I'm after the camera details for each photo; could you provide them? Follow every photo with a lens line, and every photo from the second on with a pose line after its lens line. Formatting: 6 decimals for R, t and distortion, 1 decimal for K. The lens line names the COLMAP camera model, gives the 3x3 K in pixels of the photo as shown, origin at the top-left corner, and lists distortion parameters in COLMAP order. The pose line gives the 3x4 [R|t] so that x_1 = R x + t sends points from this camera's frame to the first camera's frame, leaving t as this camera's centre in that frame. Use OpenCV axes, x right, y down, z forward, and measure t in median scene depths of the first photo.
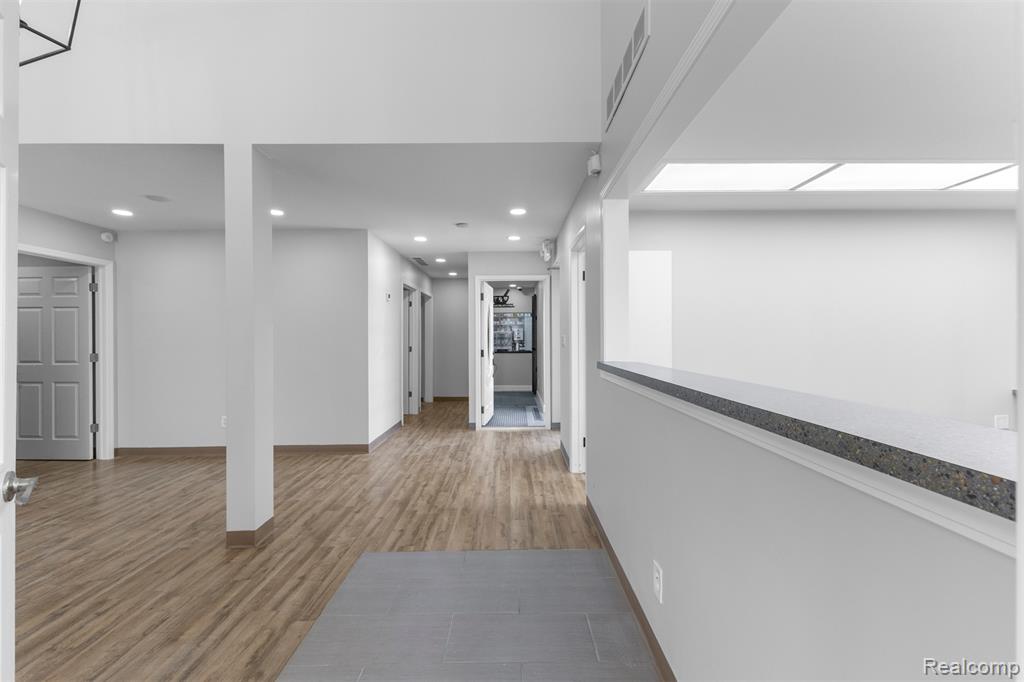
lens RADIAL K [[434.5, 0, 511.7], [0, 434.5, 339.2], [0, 0, 1]] dist [0.002898, 0.000215]
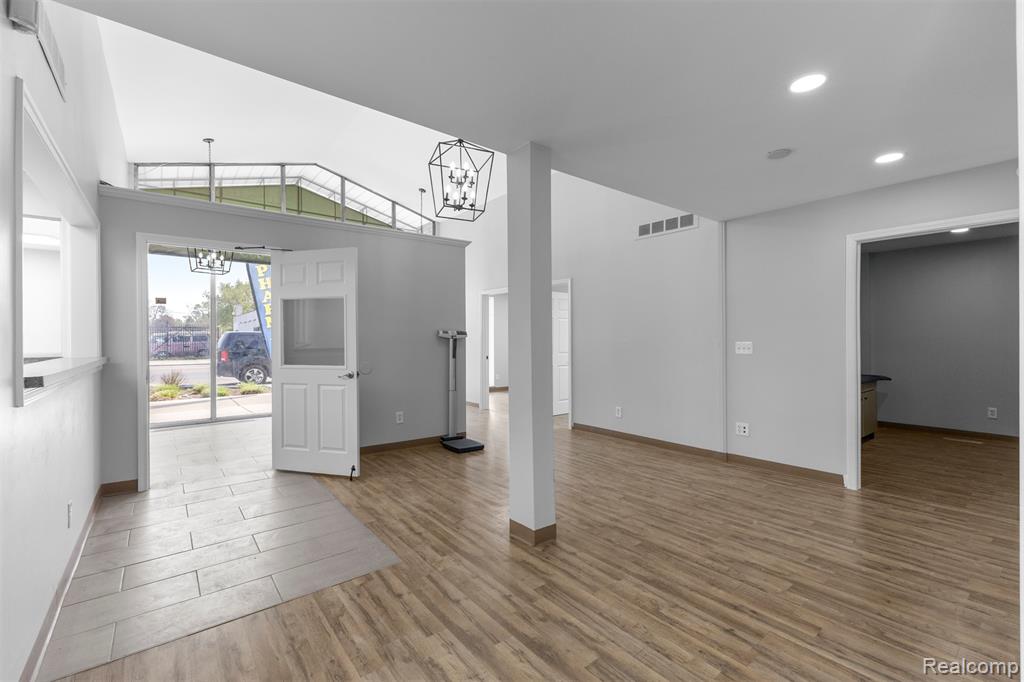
lens RADIAL K [[434.5, 0, 514.6], [0, 434.5, 340.2], [0, 0, 1]] dist [0.002898, 0.000215]
pose [[-0.779840, 0.008224, -0.625925, 0.052231], [0.004530, 0.999962, 0.007495, -0.002051], [0.625963, 0.003010, -0.779847, 1.598639]]
